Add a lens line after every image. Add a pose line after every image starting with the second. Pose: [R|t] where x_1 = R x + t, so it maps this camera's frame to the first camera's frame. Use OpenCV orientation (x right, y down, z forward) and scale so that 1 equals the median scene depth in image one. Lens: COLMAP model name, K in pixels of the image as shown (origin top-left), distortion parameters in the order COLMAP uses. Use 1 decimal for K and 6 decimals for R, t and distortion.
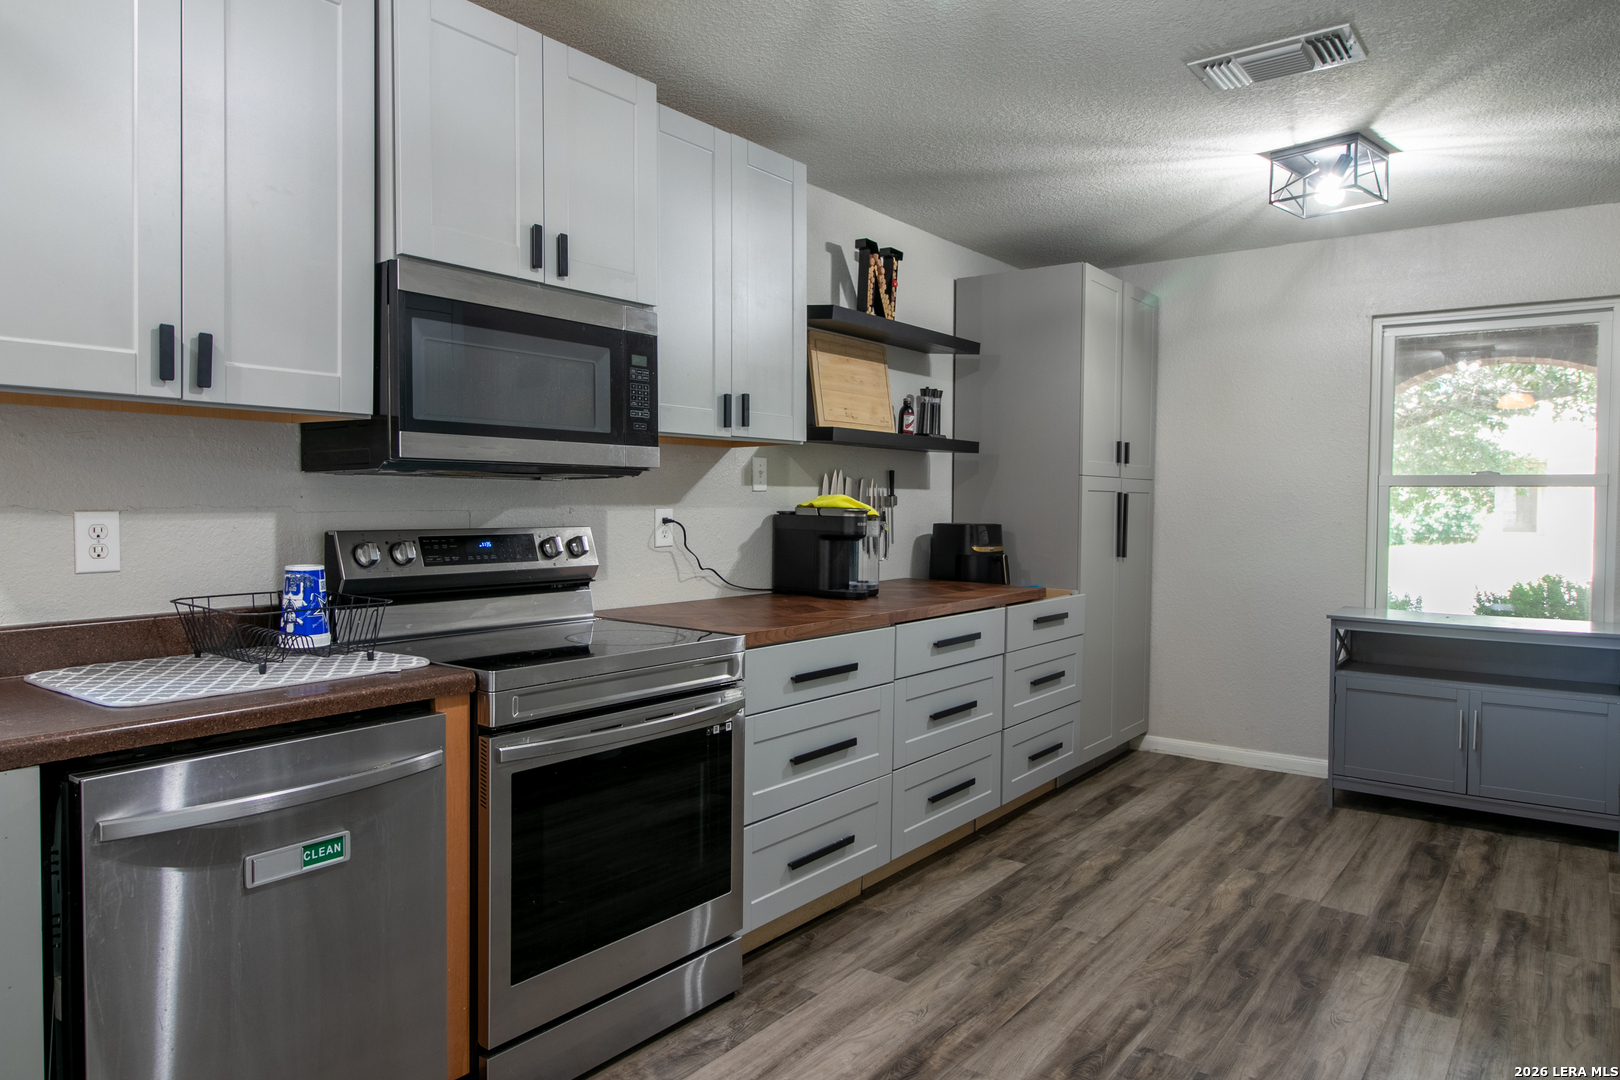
lens RADIAL K [[1065.9, 0, 809.1], [0, 1065.9, 526.8], [0, 0, 1]] dist [0.003194, -0.002272]
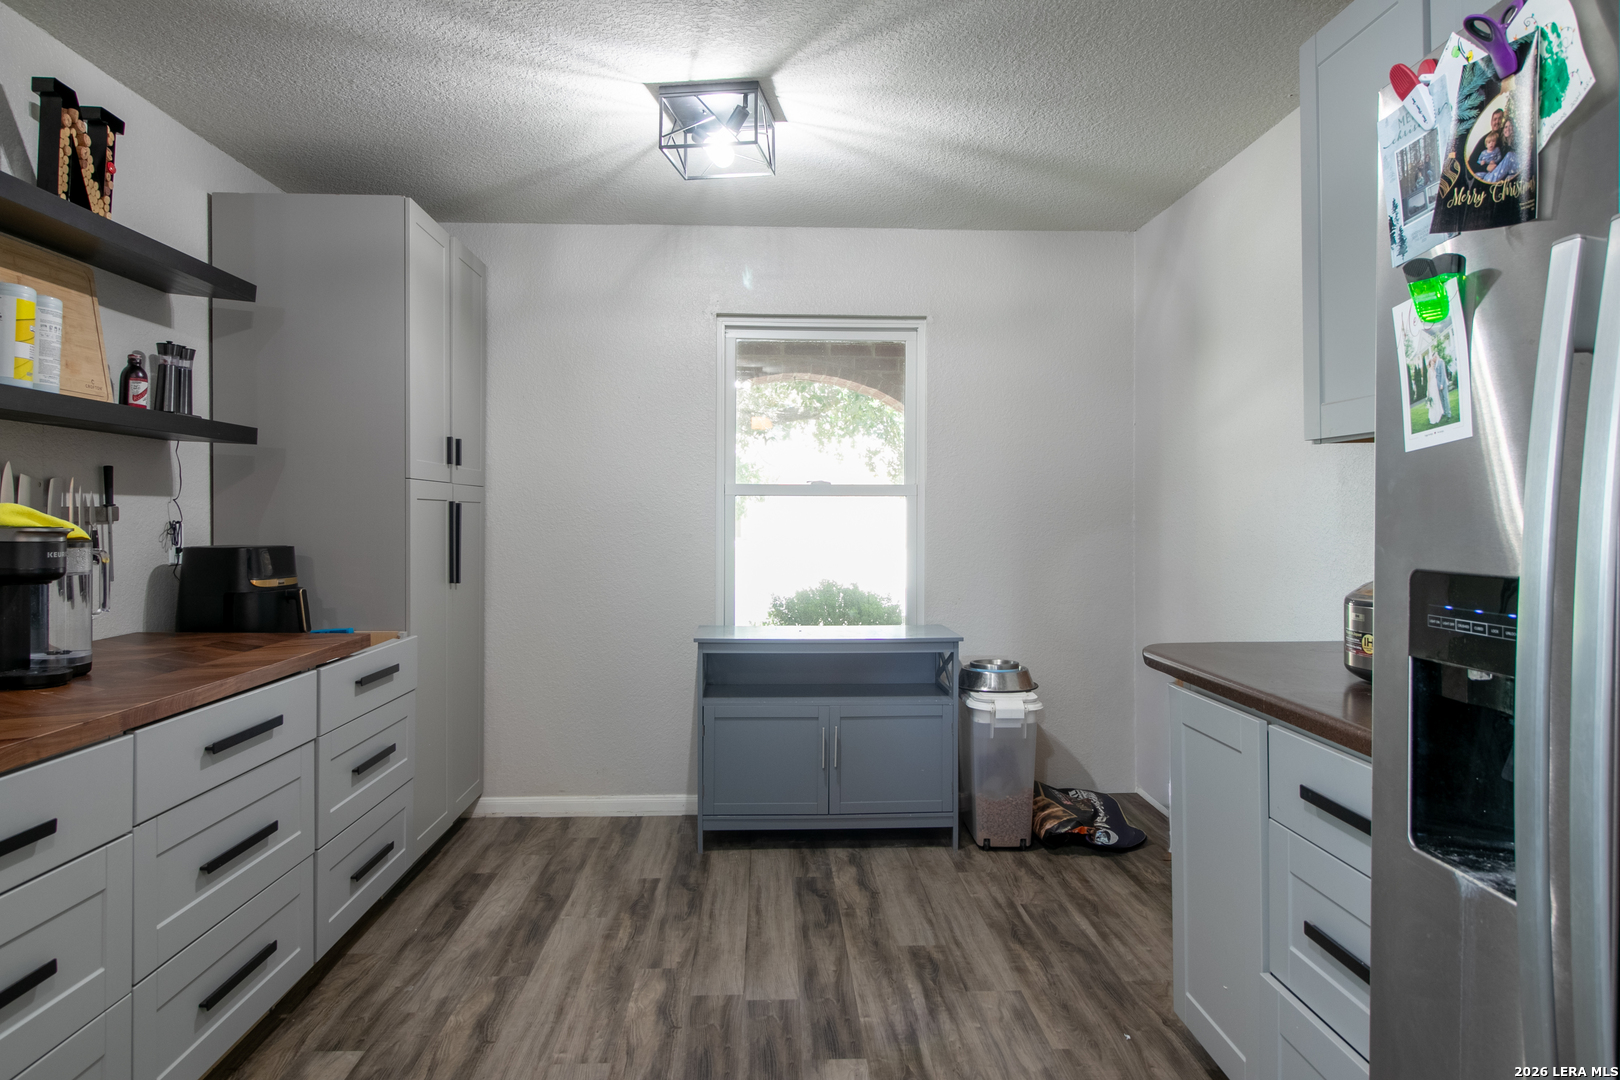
lens RADIAL K [[1049.9, 0, 806.9], [0, 1049.9, 527.5], [0, 0, 1]] dist [0.005907, -0.007079]
pose [[0.777347, -0.014037, 0.628915, 0.007506], [0.020423, 0.999787, -0.002930, -0.006435], [-0.628740, 0.015122, 0.777468, 0.279856]]
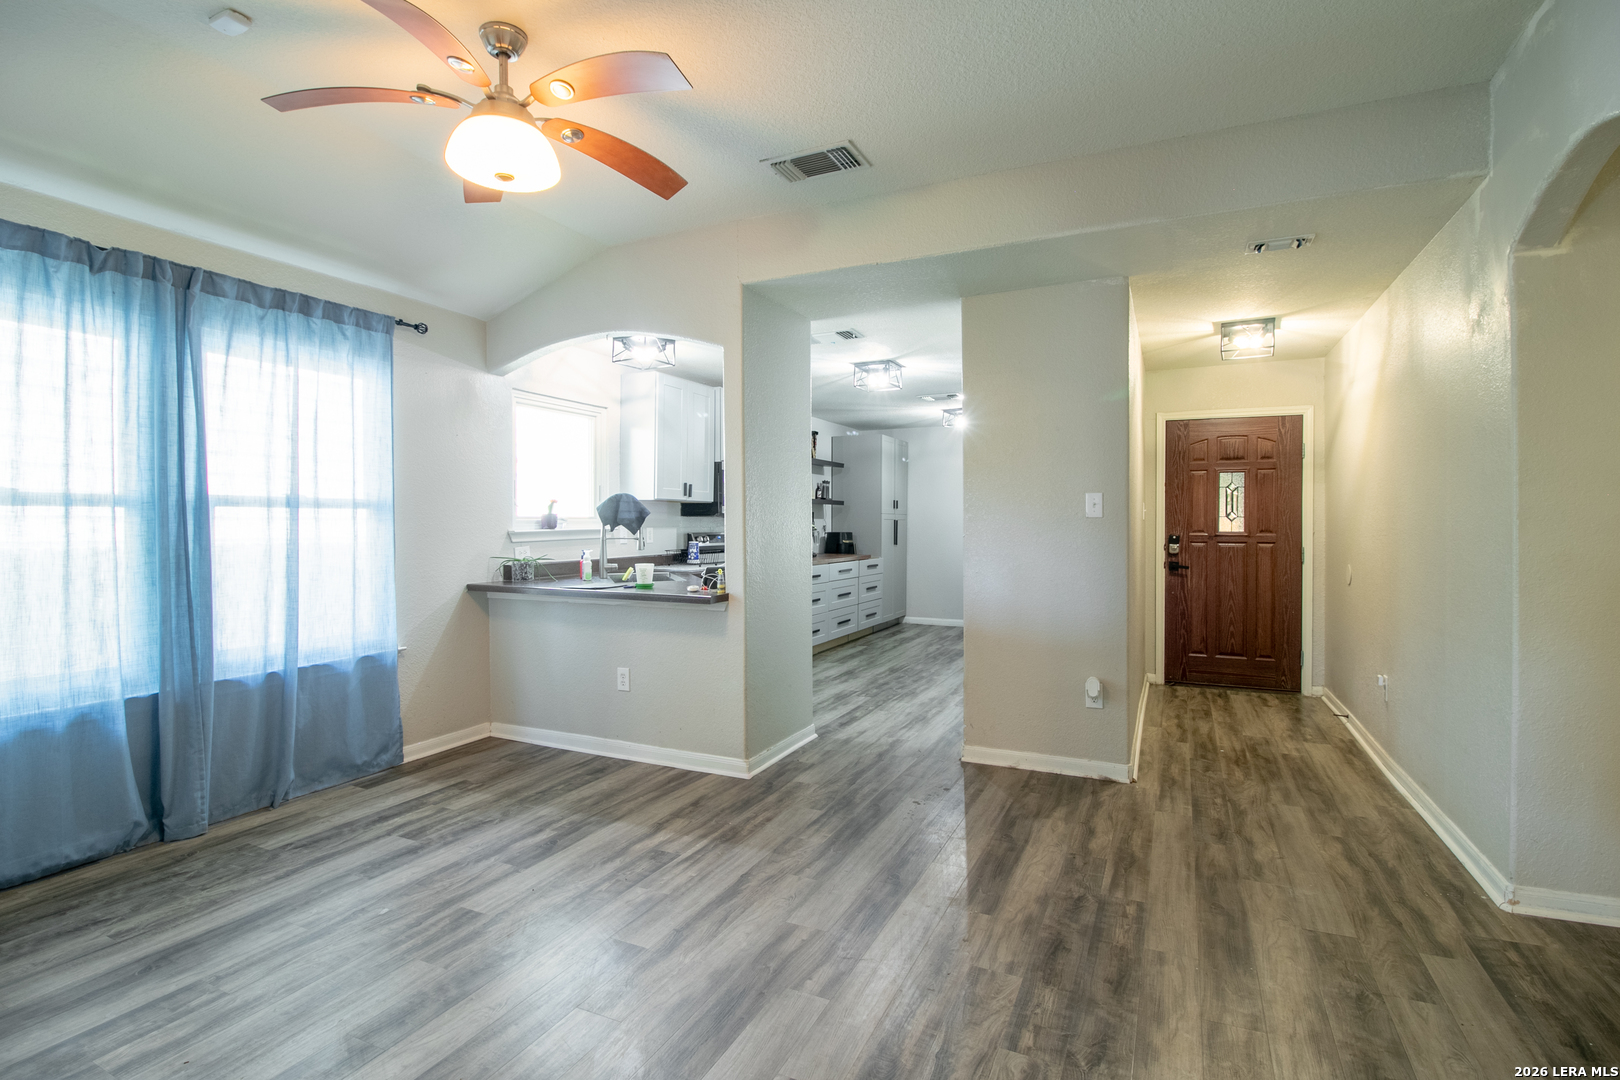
lens RADIAL K [[761.6, 0, 821.7], [0, 761.6, 529.3], [0, 0, 1]] dist [-0.029437, -0.001023]
pose [[0.978321, -0.008617, 0.206917, -0.327126], [0.012114, 0.999804, -0.015642, 0.022249], [-0.206741, 0.017809, 0.978234, -0.955297]]
